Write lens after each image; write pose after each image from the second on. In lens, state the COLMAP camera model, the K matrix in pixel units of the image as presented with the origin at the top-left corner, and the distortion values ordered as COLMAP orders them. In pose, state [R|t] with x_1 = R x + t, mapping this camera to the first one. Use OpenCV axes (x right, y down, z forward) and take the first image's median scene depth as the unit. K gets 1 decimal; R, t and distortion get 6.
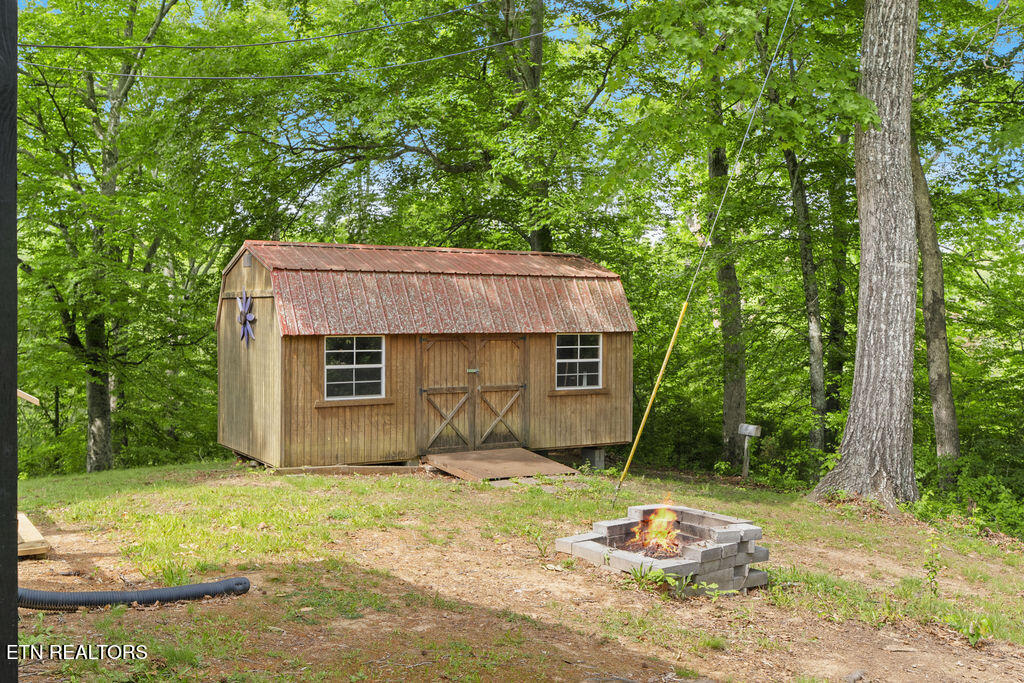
lens RADIAL K [[1063.4, 0, 512.0], [0, 1063.4, 341.5], [0, 0, 1]] dist [0.001162, -0.000053]
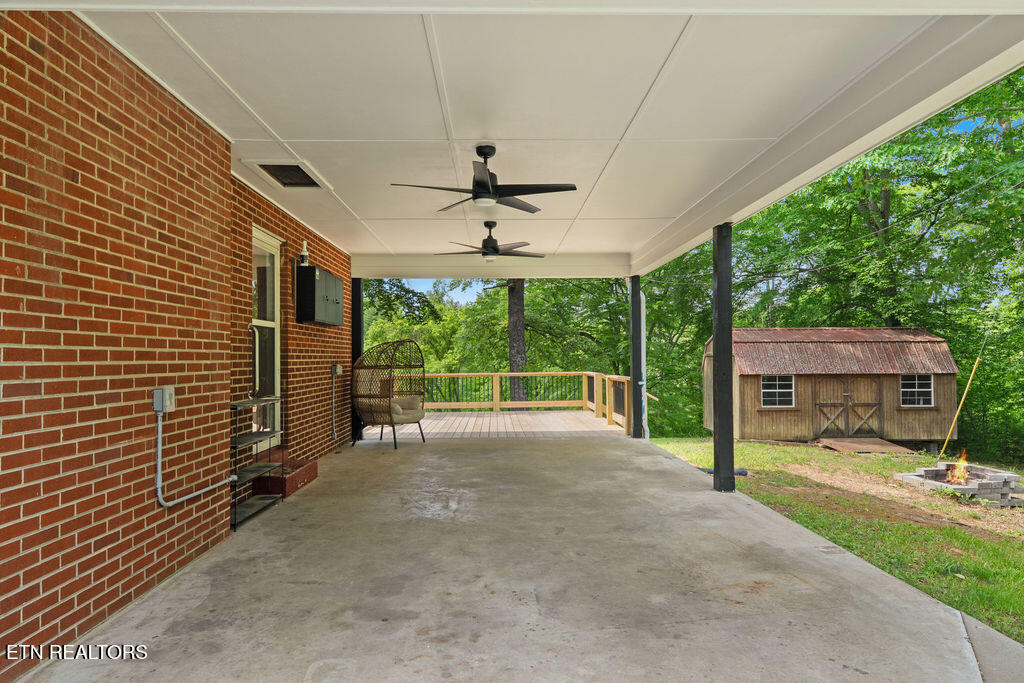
lens RADIAL K [[596.0, 0, 509.2], [0, 596.0, 344.2], [0, 0, 1]] dist [0.001065, -0.001020]
pose [[0.852032, -0.022463, -0.523008, 0.007331], [-0.006714, 0.998528, -0.053824, 0.000379], [0.523447, 0.049371, 0.850627, -0.186914]]
